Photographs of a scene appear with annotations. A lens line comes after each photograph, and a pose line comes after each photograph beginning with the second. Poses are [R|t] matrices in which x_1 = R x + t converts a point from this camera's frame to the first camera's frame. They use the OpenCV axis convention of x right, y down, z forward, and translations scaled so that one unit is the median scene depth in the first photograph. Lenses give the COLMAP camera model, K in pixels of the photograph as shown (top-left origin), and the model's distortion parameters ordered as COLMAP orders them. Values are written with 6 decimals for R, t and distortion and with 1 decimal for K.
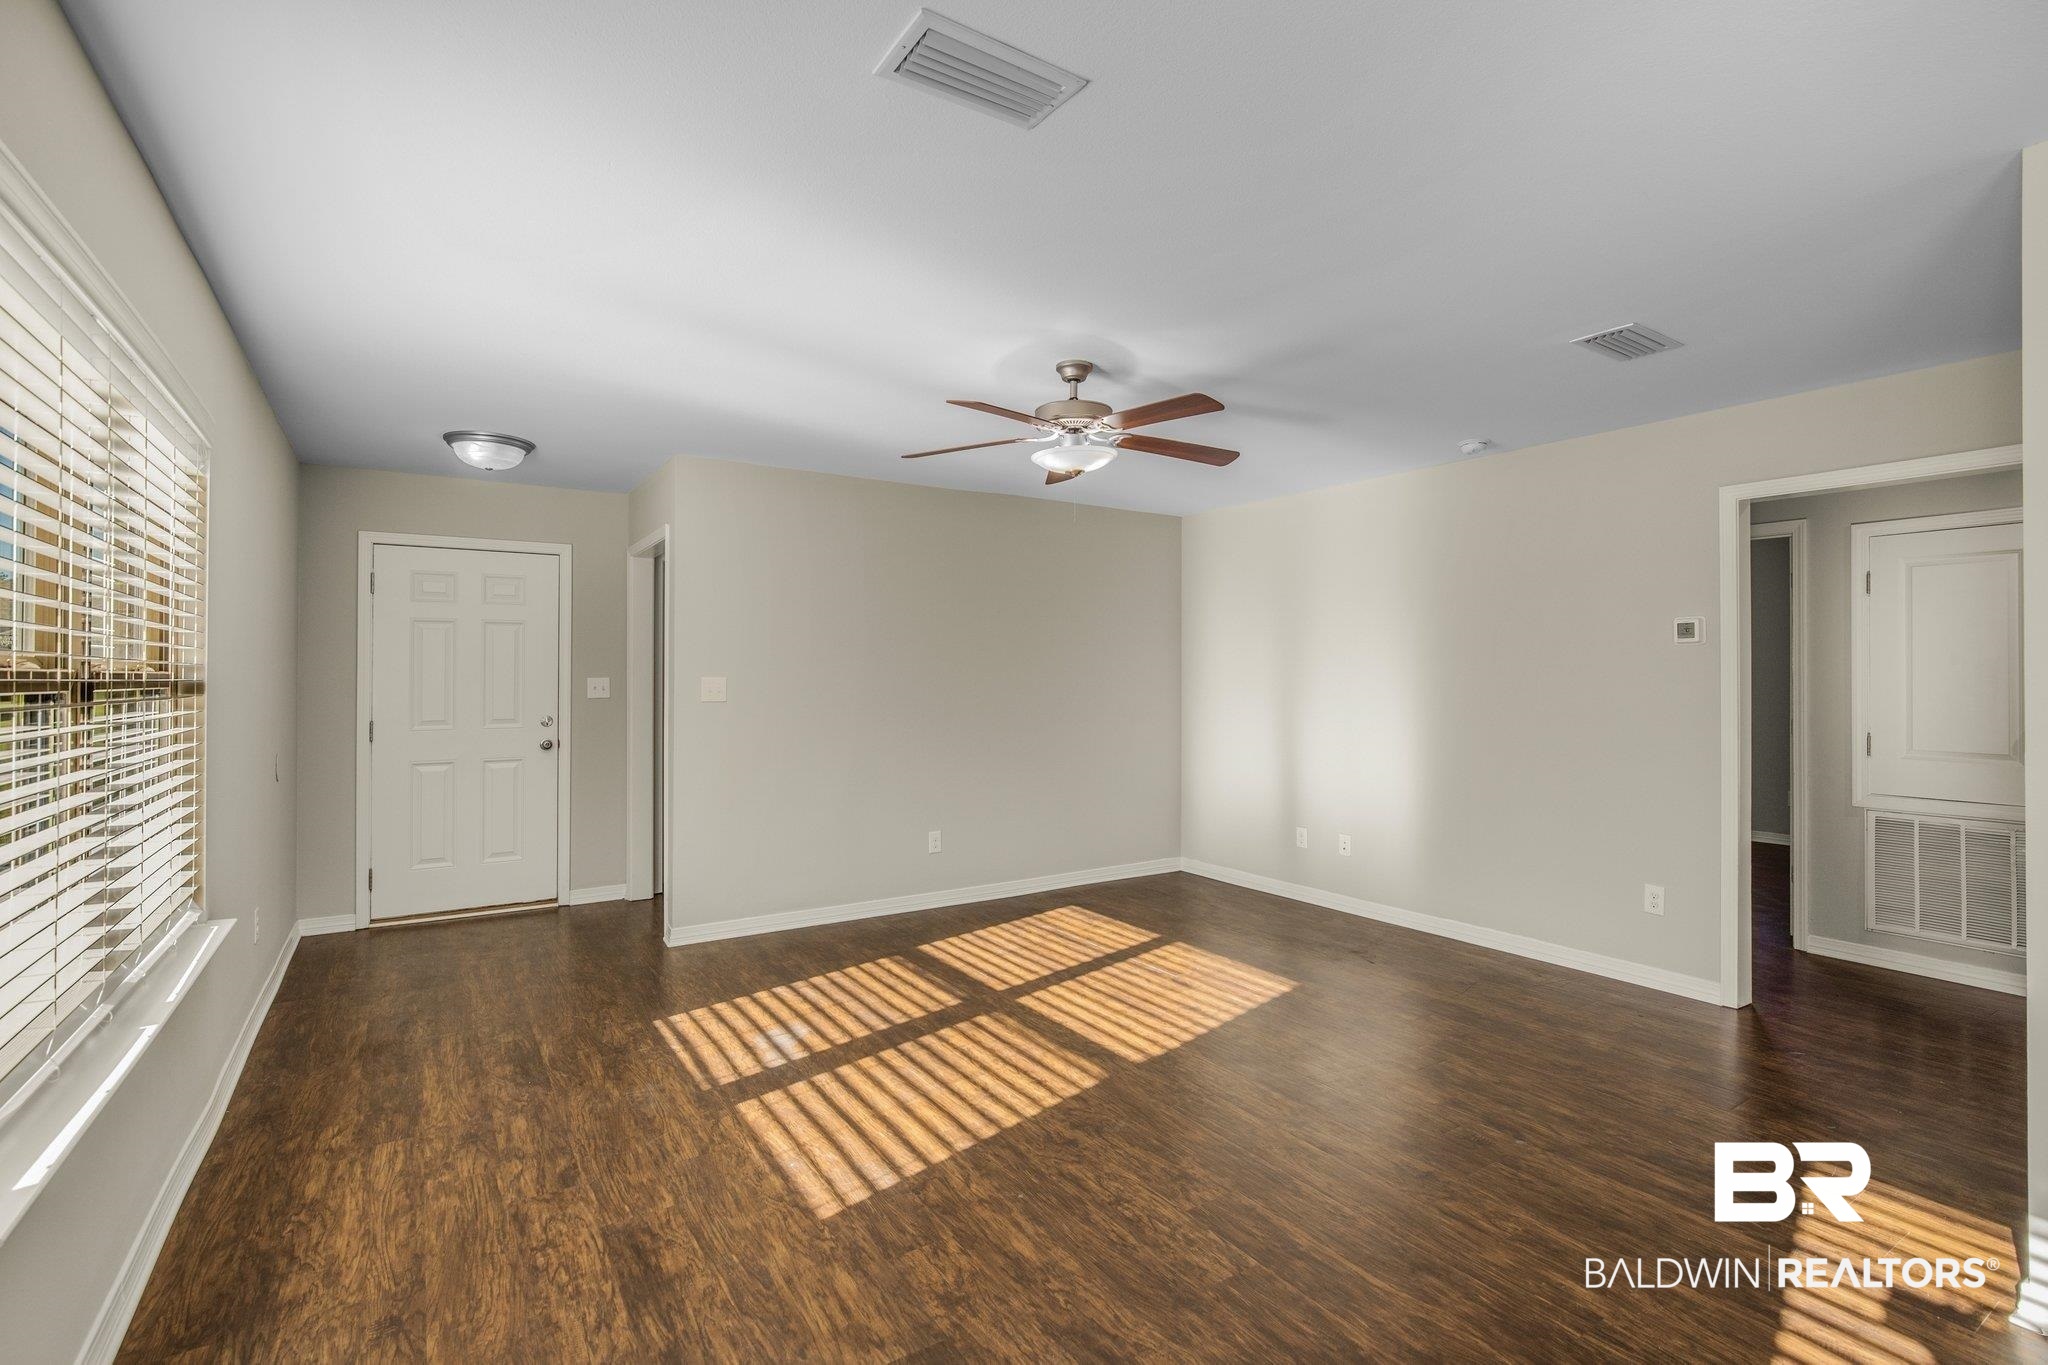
lens RADIAL K [[953.5, 0, 1020.1], [0, 953.5, 688.8], [0, 0, 1]] dist [-0.012406, 0.002339]
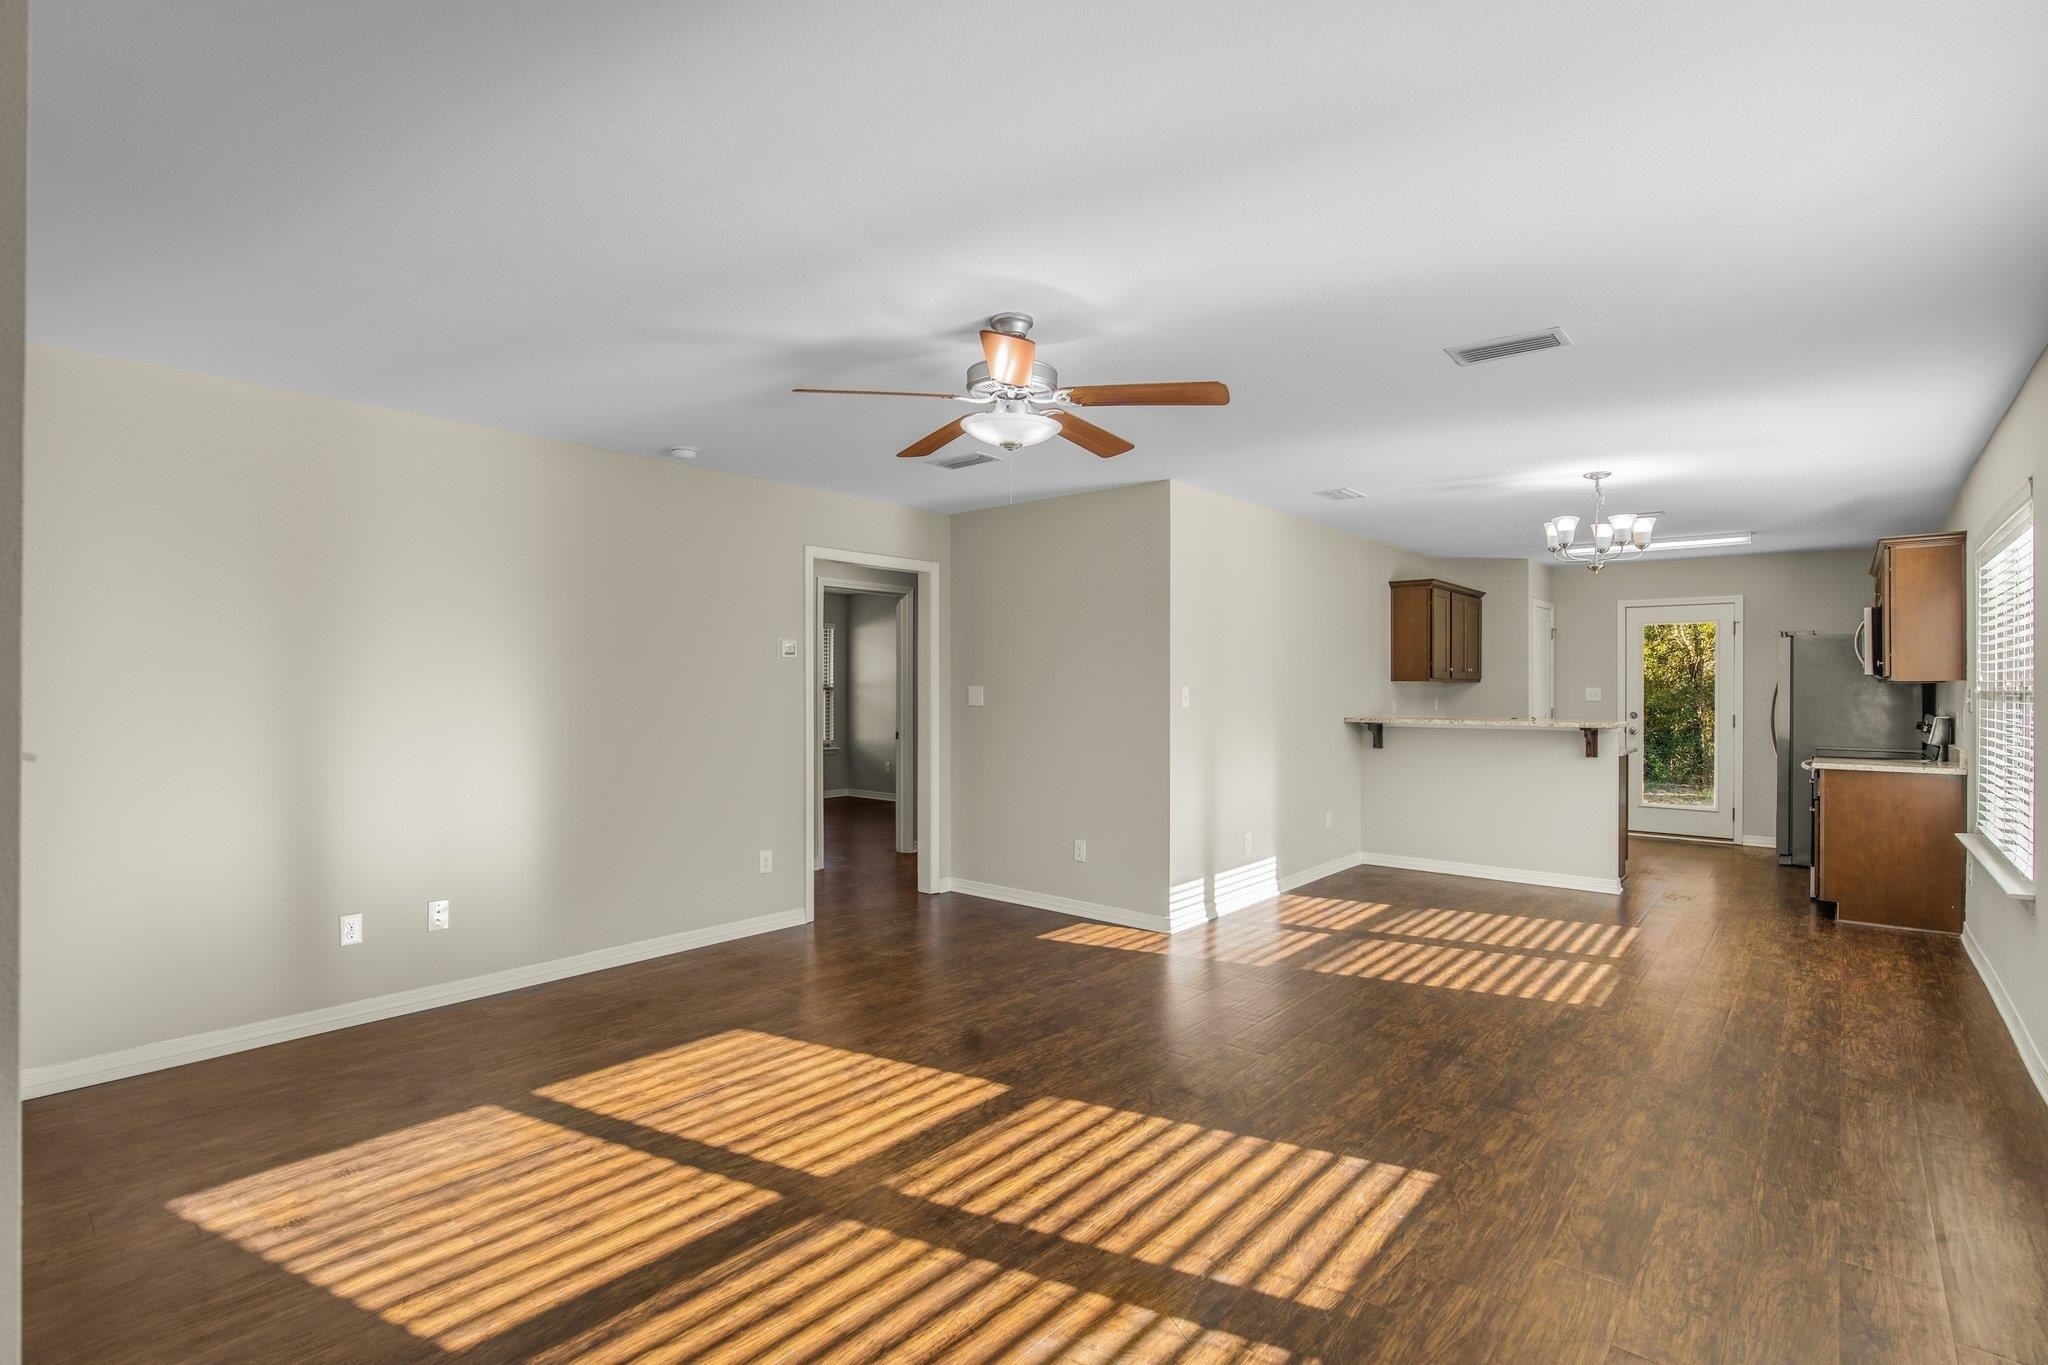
lens RADIAL K [[953.5, 0, 1012.2], [0, 953.5, 682.8], [0, 0, 1]] dist [-0.012406, 0.002339]
pose [[-0.268309, 0.004736, 0.963321, -0.861207], [0.013127, 0.999913, -0.001260, -0.017356], [-0.963243, 0.012308, -0.268348, 1.337009]]
